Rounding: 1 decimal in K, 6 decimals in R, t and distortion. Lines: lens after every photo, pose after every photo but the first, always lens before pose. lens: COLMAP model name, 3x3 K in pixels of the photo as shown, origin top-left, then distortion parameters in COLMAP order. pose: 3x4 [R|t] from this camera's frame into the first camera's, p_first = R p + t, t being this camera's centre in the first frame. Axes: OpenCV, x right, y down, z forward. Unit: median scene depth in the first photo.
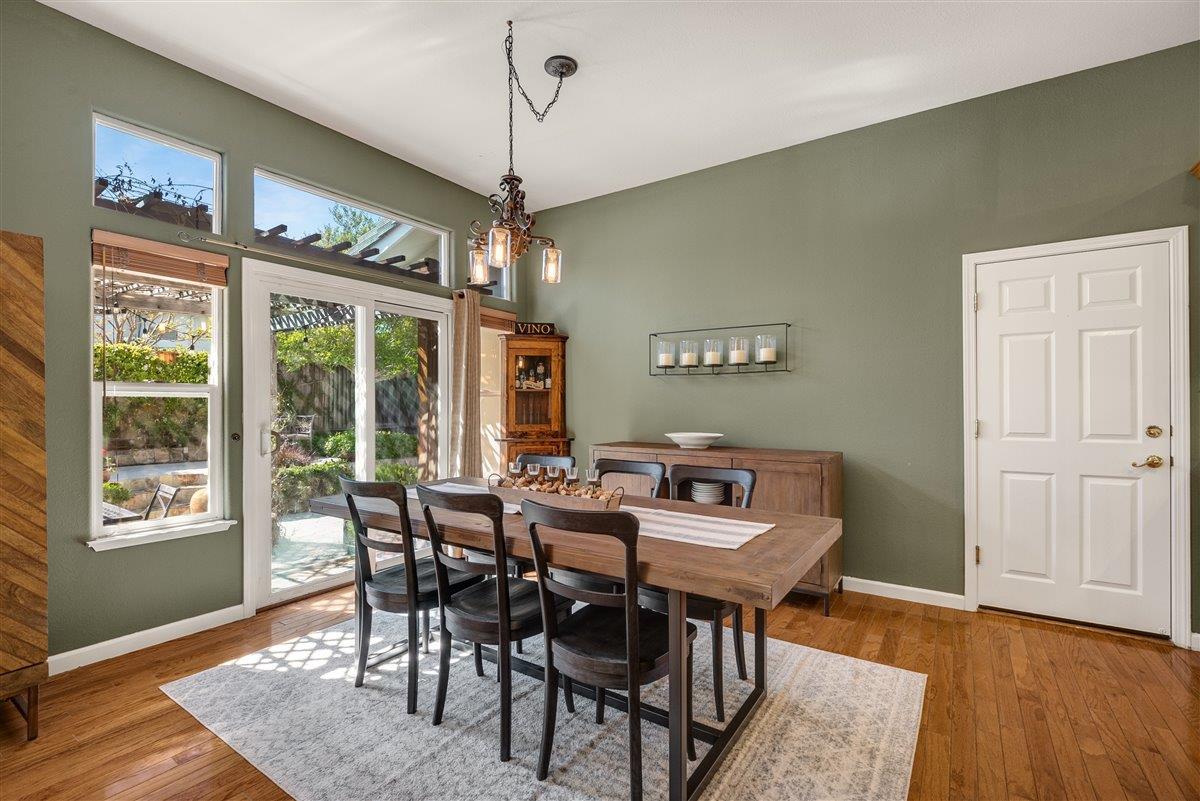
lens RADIAL K [[532.3, 0, 604.9], [0, 532.3, 404.1], [0, 0, 1]] dist [0.024381, -0.023711]
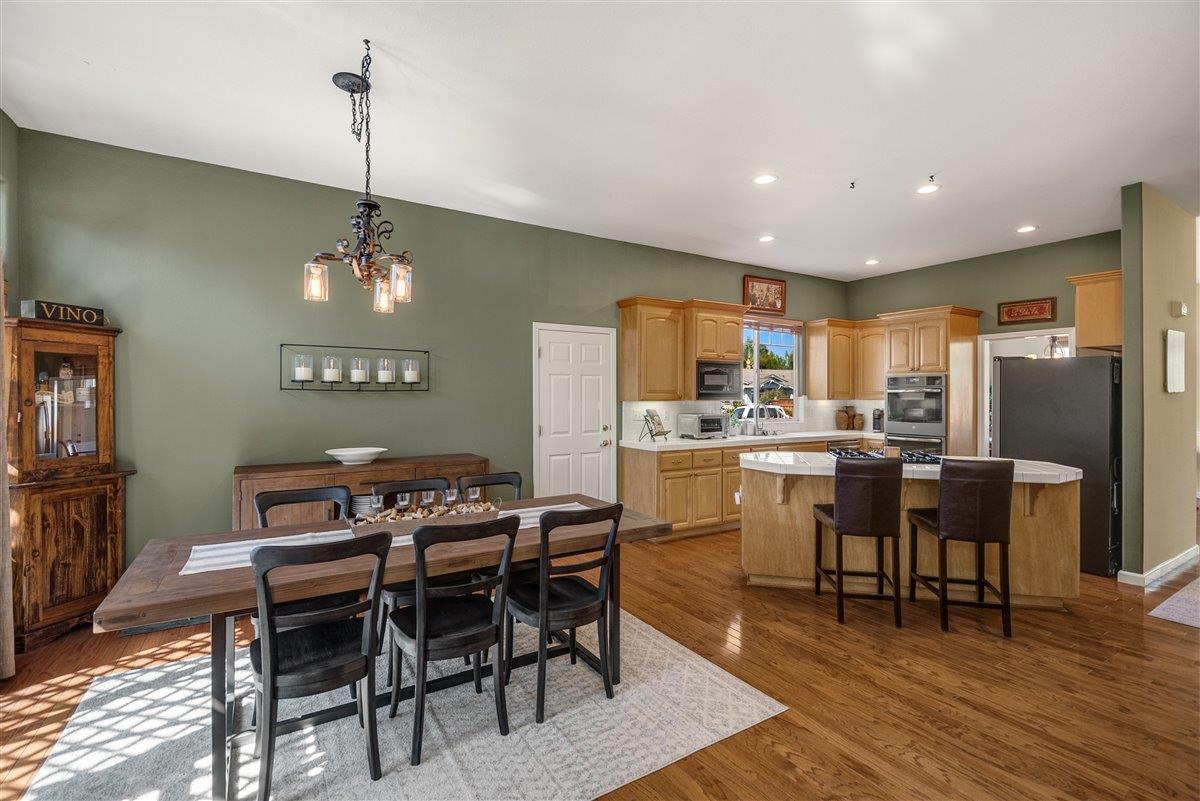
lens RADIAL K [[536.4, 0, 595.7], [0, 536.4, 397.6], [0, 0, 1]] dist [0.027656, -0.024411]
pose [[0.411591, 0.000191, 0.911369, -0.614154], [-0.002047, 0.999998, 0.000715, -0.048965], [-0.911367, -0.002160, 0.411590, 0.152922]]
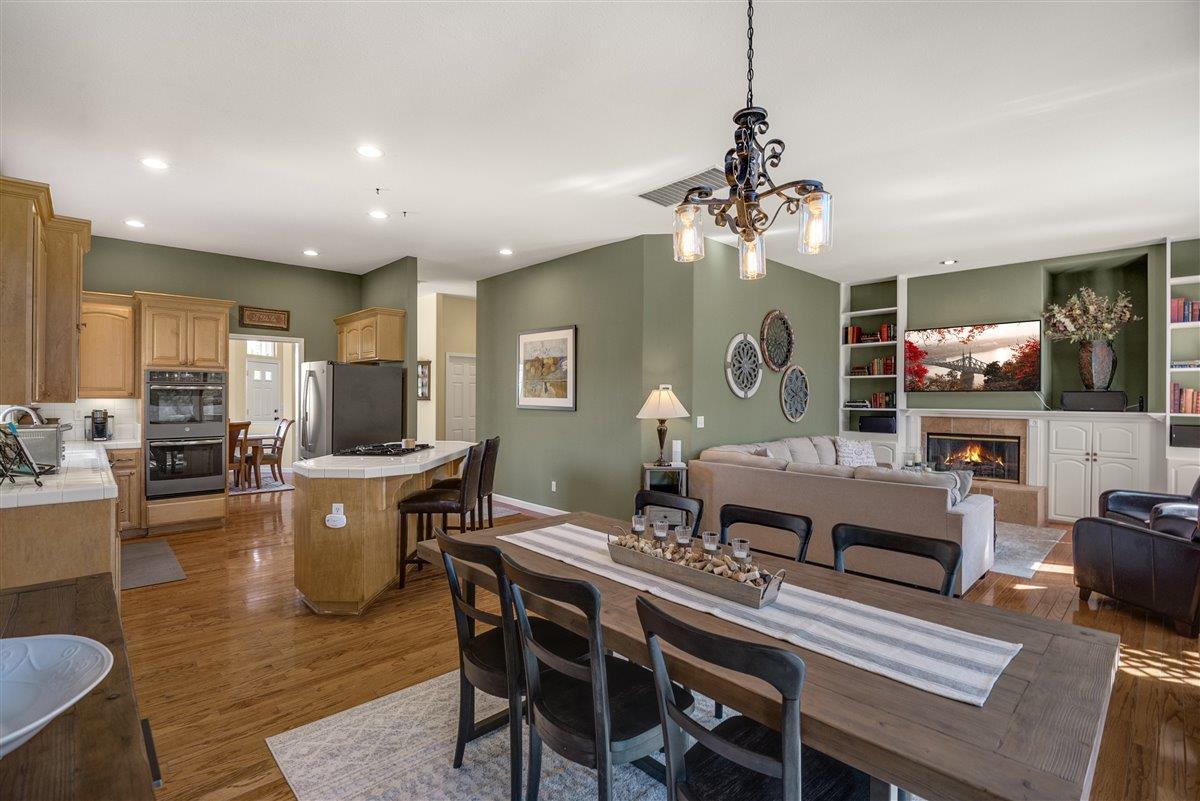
lens RADIAL K [[547.8, 0, 599.1], [0, 547.8, 397.8], [0, 0, 1]] dist [0.004267, -0.013642]
pose [[-0.975880, -0.003508, 0.218279, -0.095577], [-0.003250, 0.999994, 0.001543, -0.050130], [-0.218283, 0.000796, -0.975885, 1.175208]]
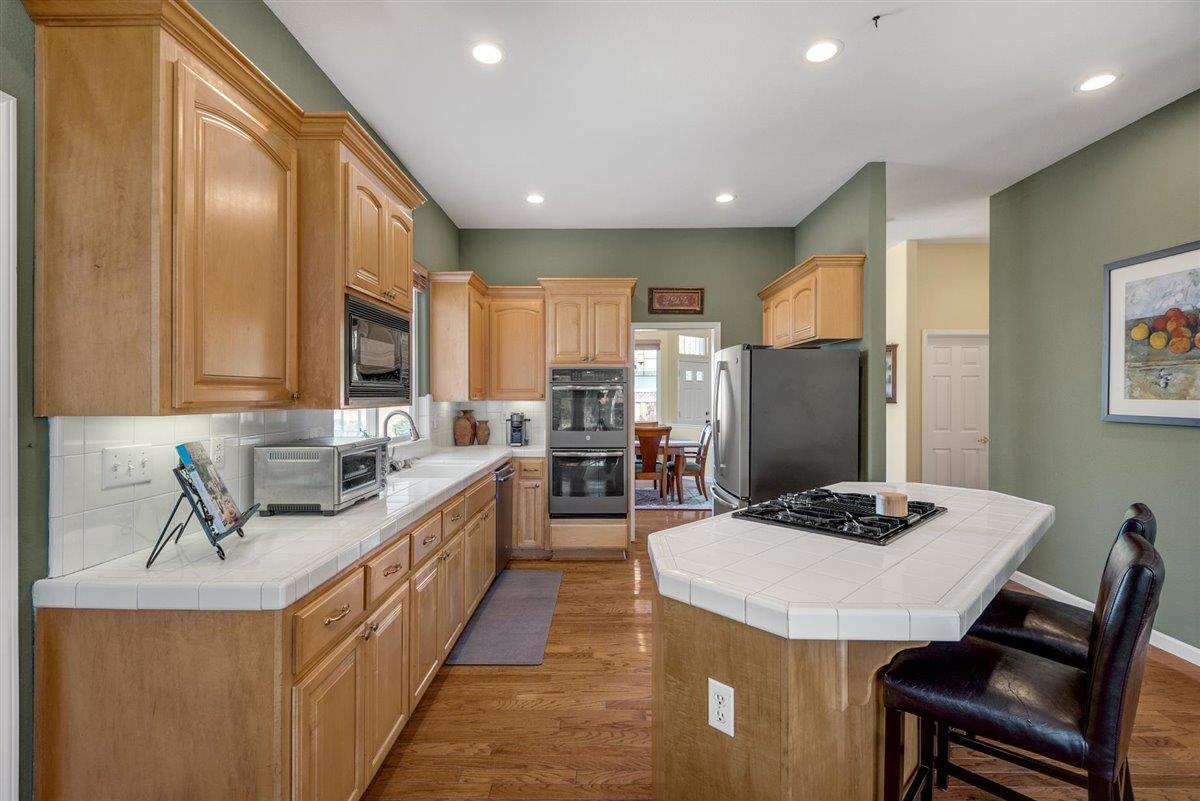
lens RADIAL K [[536.4, 0, 595.7], [0, 536.4, 397.6], [0, 0, 1]] dist [0.027656, -0.024411]
pose [[-0.546977, -0.001111, 0.837147, 0.305260], [-0.000592, 0.999999, 0.000940, -0.050642], [-0.837148, 0.000018, -0.546977, 0.604380]]
